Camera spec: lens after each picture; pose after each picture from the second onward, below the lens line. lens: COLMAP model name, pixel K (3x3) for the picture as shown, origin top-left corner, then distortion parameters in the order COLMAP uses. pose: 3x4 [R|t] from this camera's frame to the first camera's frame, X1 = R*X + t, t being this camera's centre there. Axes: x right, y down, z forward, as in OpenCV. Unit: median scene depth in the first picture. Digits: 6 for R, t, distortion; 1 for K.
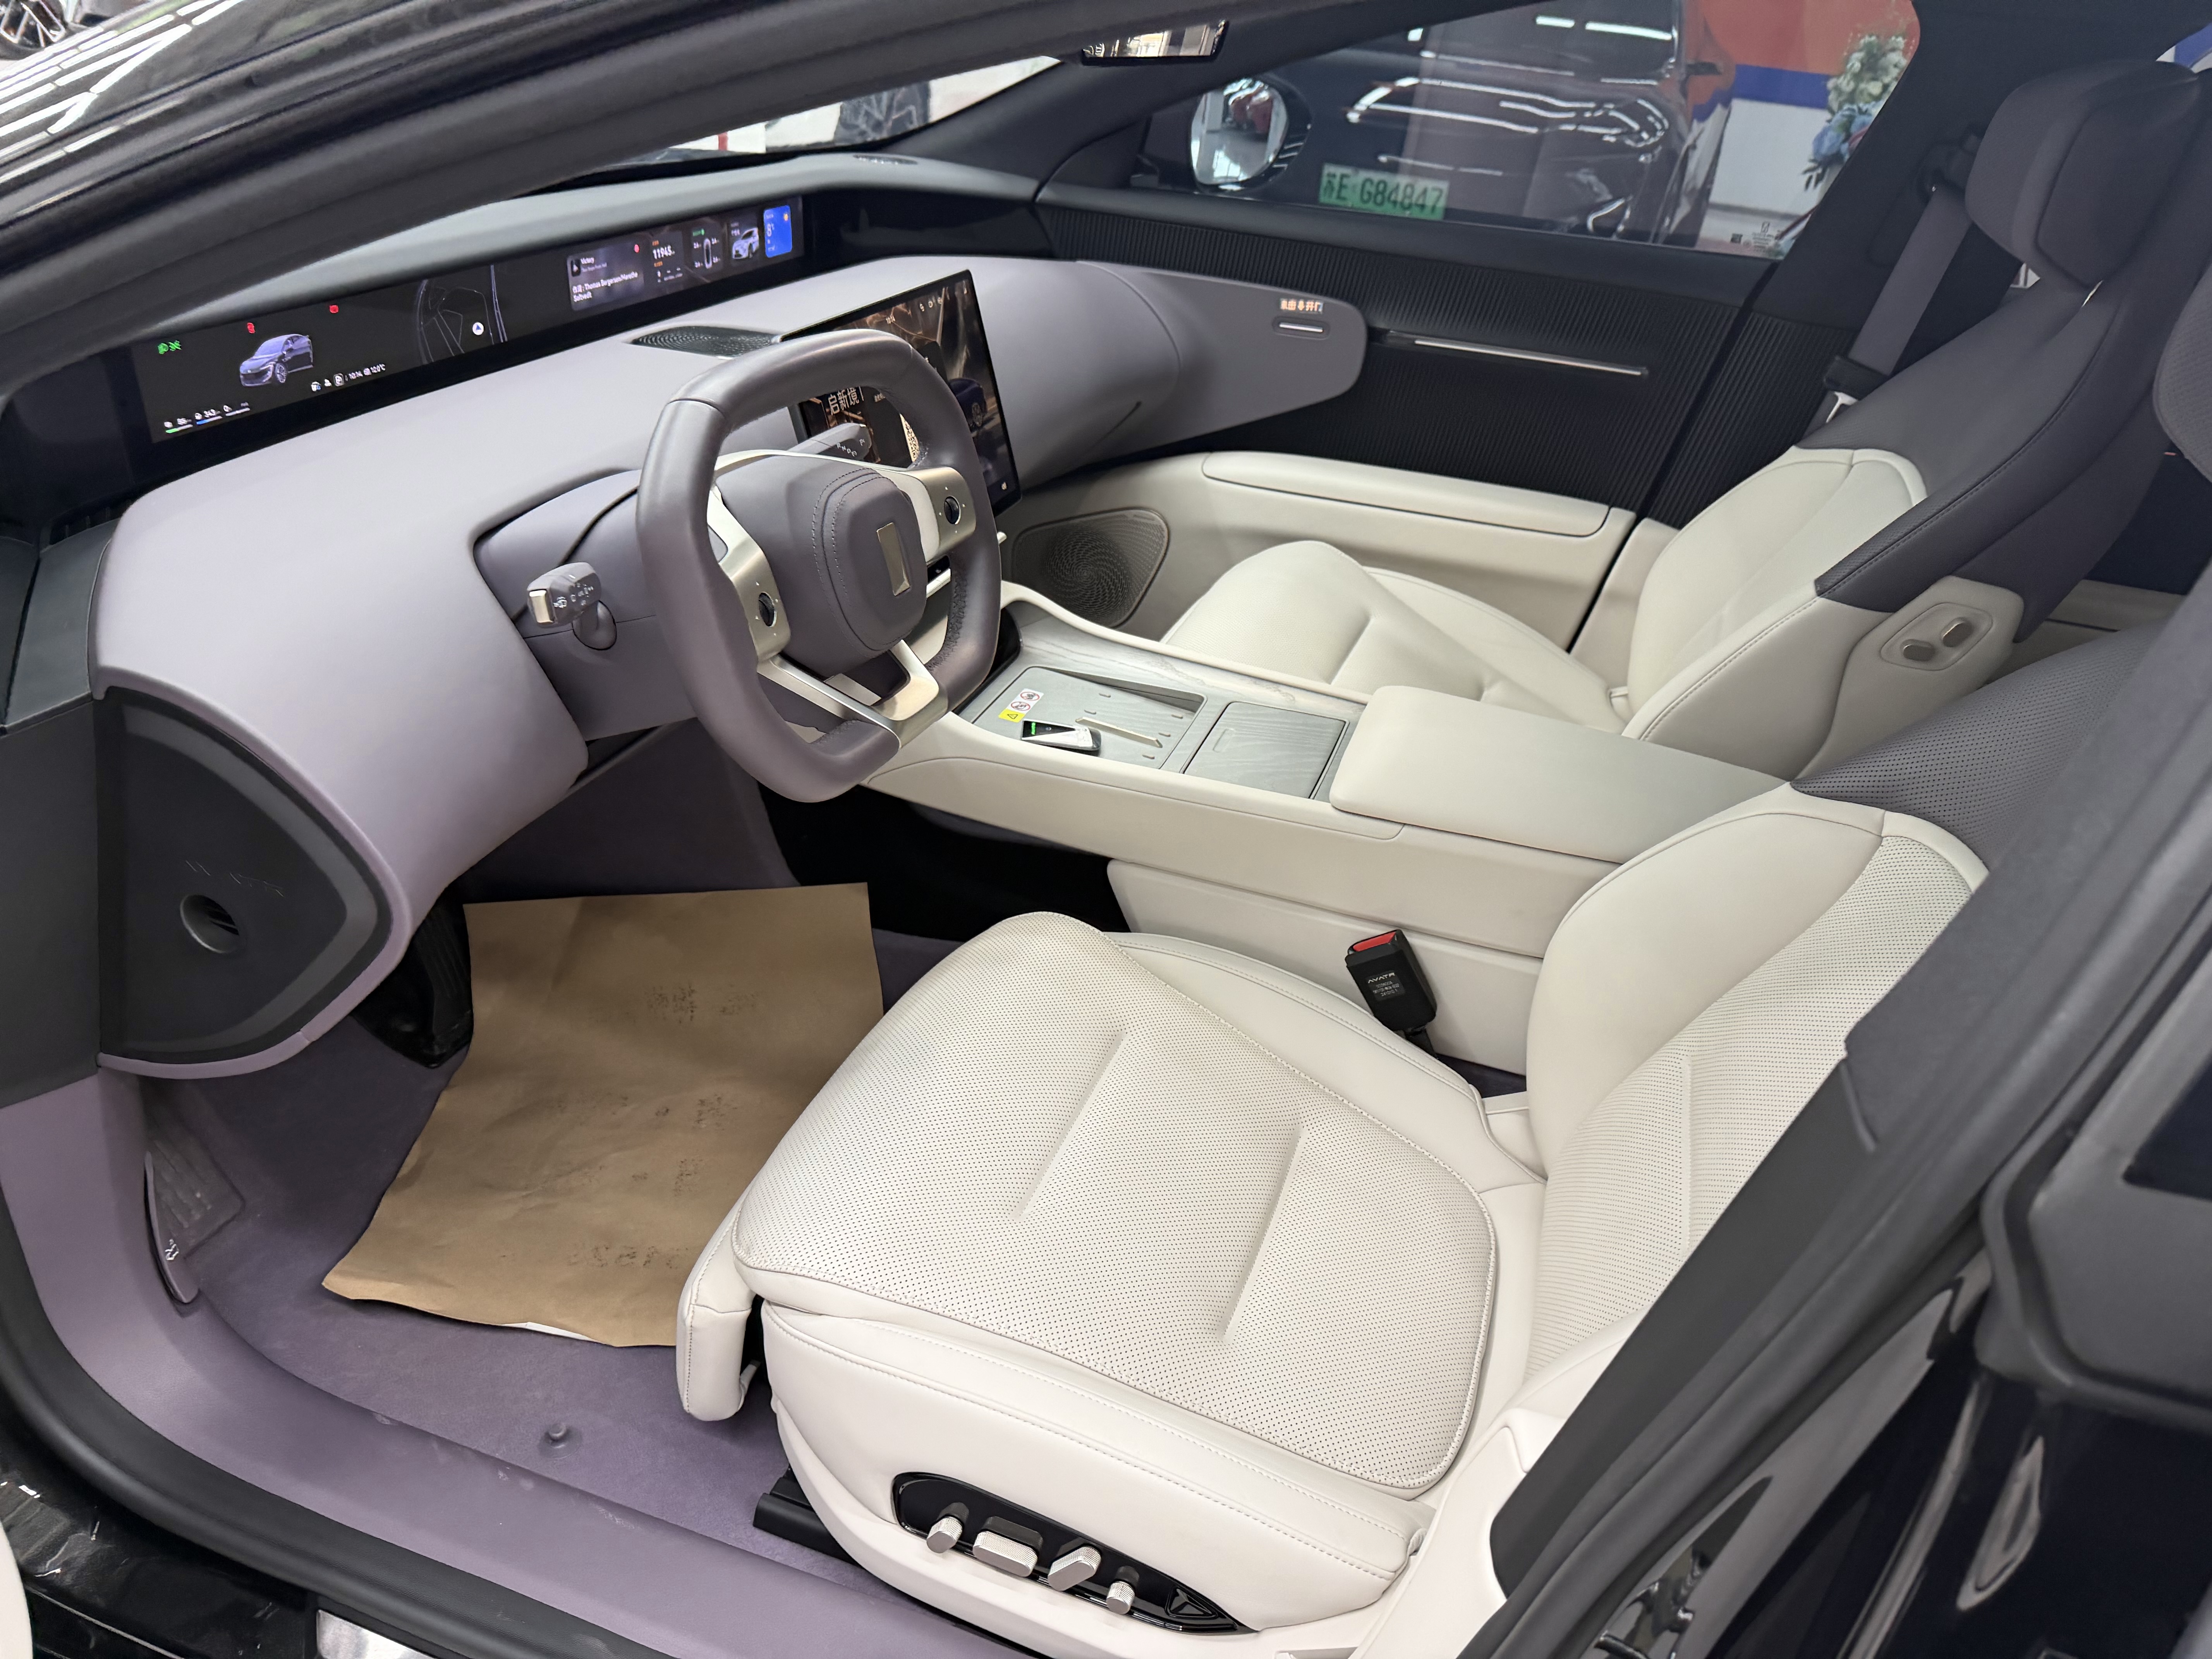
lens RADIAL K [[1569.7, 0, 1121.8], [0, 1569.7, 876.8], [0, 0, 1]] dist [0.019917, -0.031778]
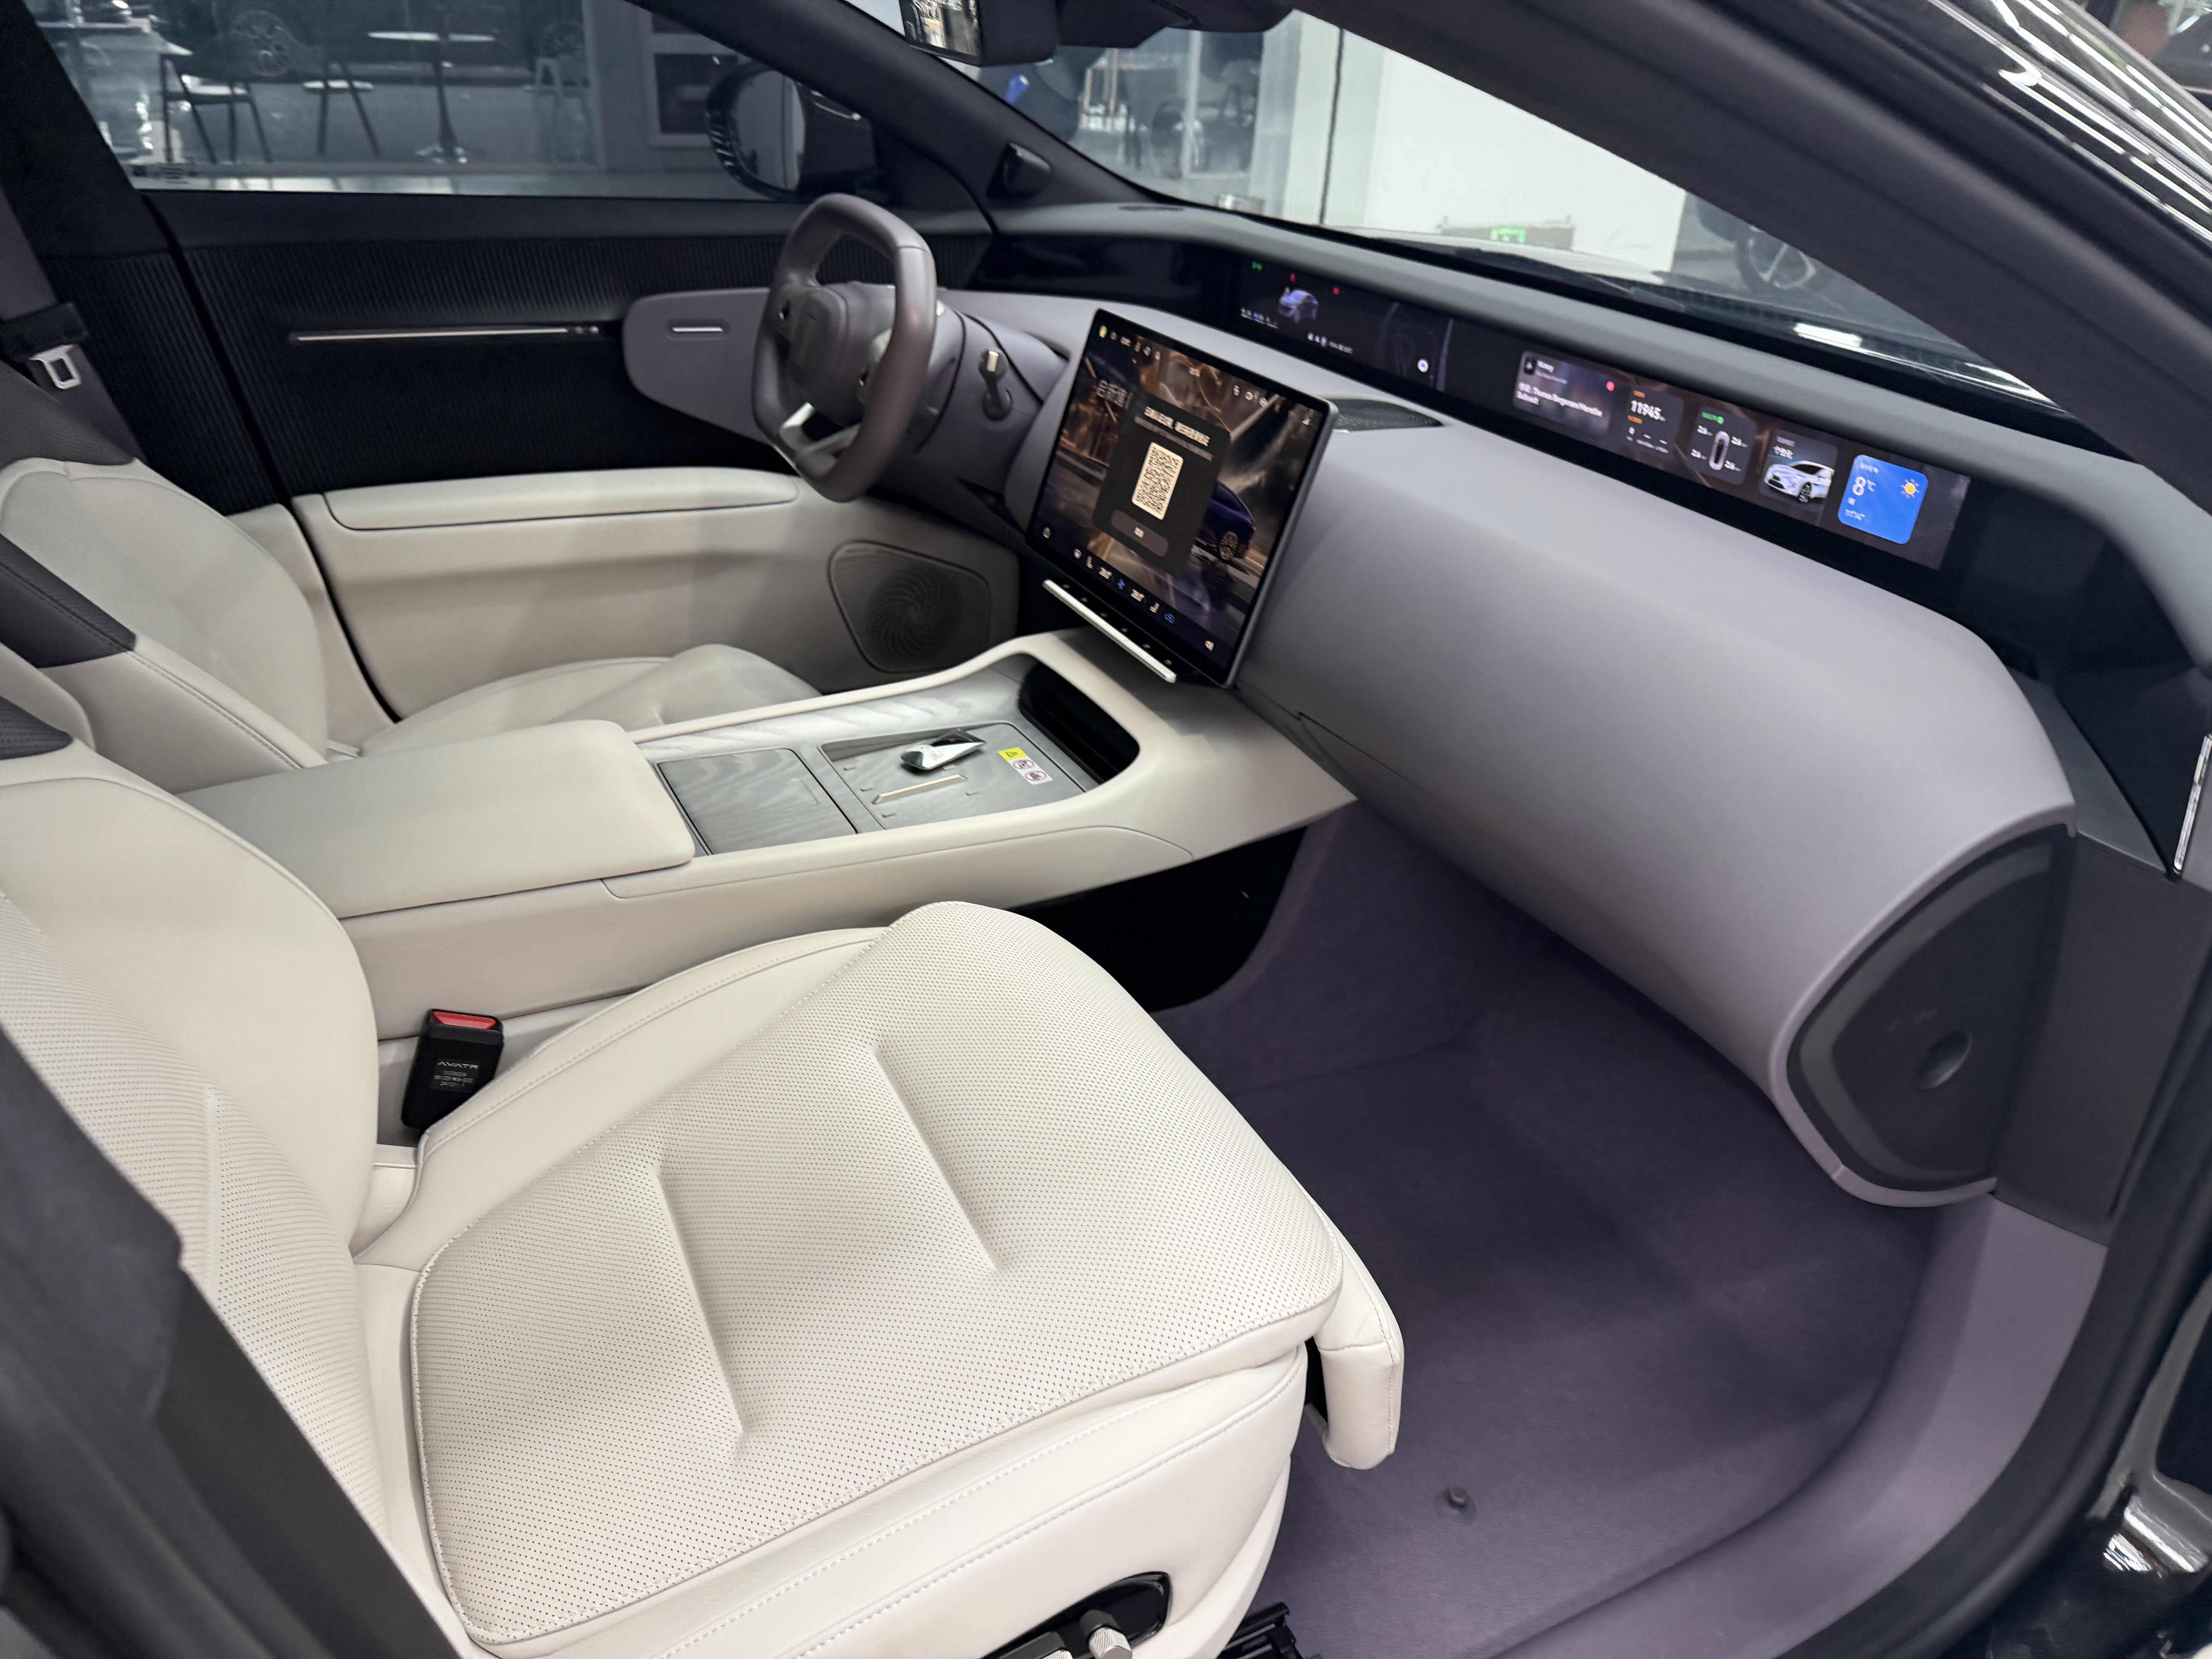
lens RADIAL K [[1569.7, 0, 1110.4], [0, 1569.7, 860.8], [0, 0, 1]] dist [0.019917, -0.031778]
pose [[-0.684415, 0.242330, -0.687642, 0.487958], [-0.468835, 0.576015, 0.669627, -0.639759], [0.558363, 0.780694, -0.280621, 1.184418]]
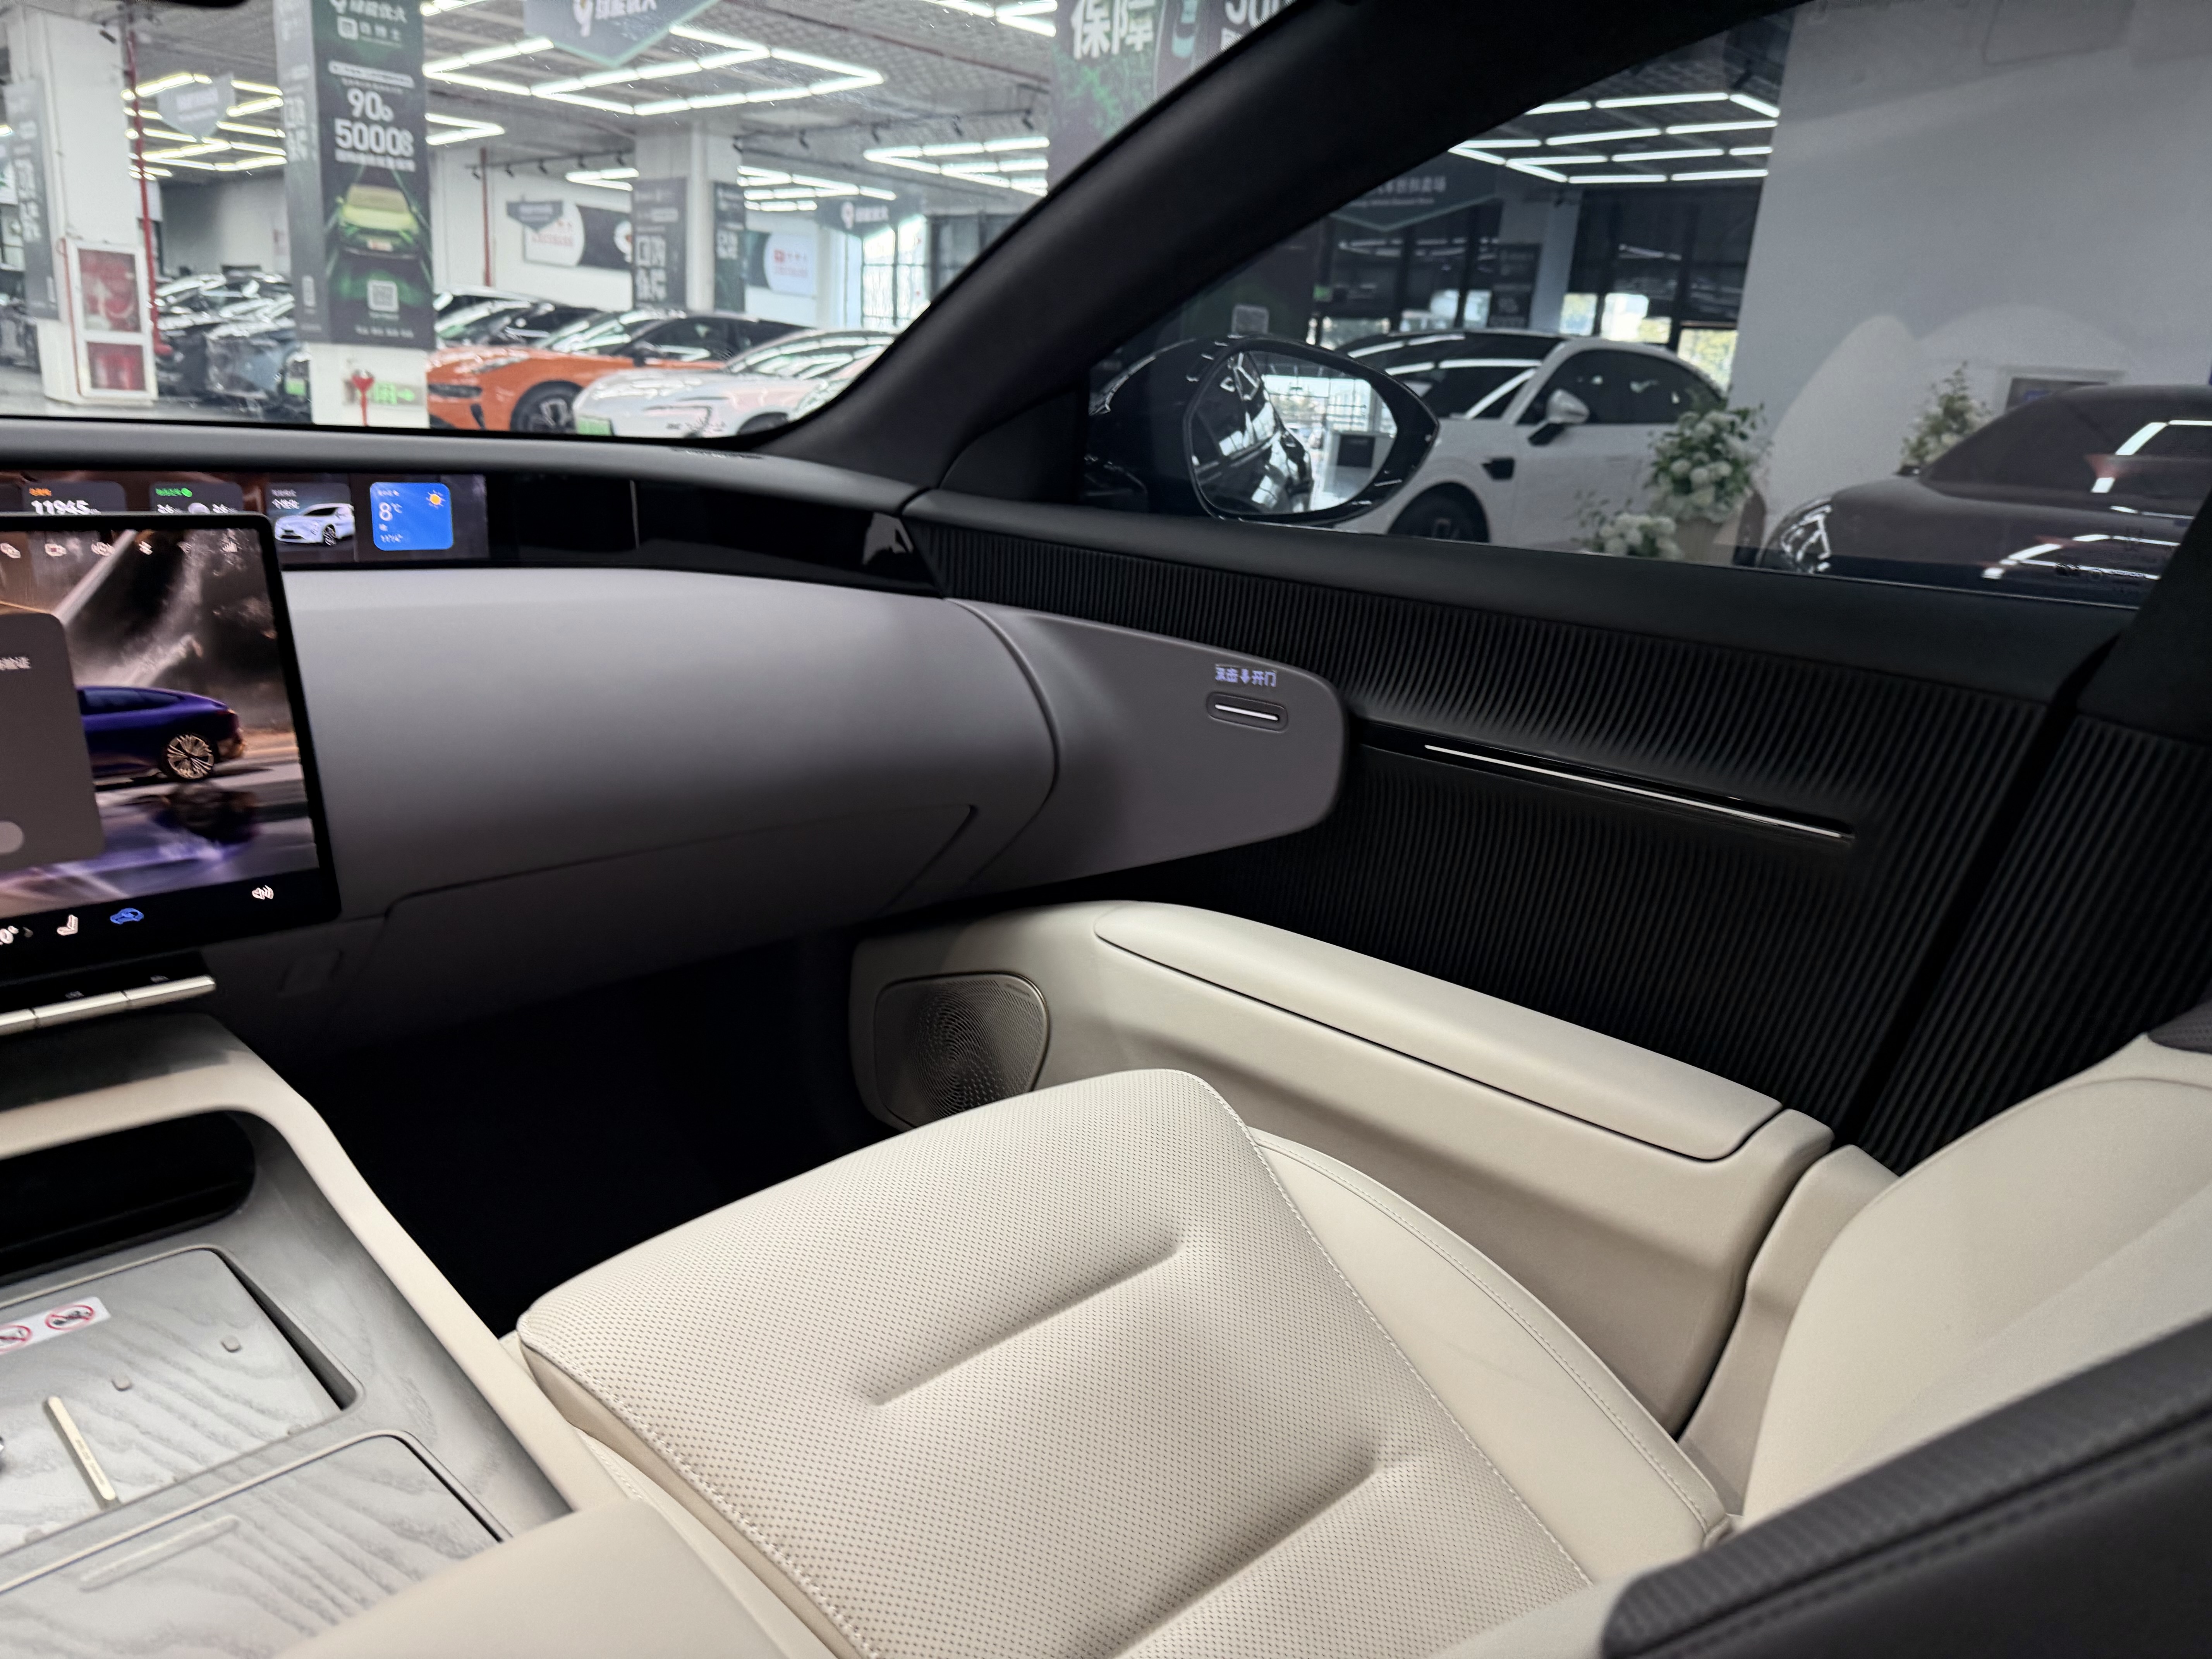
lens RADIAL K [[1569.7, 0, 1117.8], [0, 1569.7, 829.7], [0, 0, 1]] dist [0.019917, -0.031778]
pose [[0.907241, 0.087838, -0.411338, 0.375455], [-0.206627, 0.944886, -0.253961, -0.180537], [0.366360, 0.315398, 0.875388, 0.588615]]
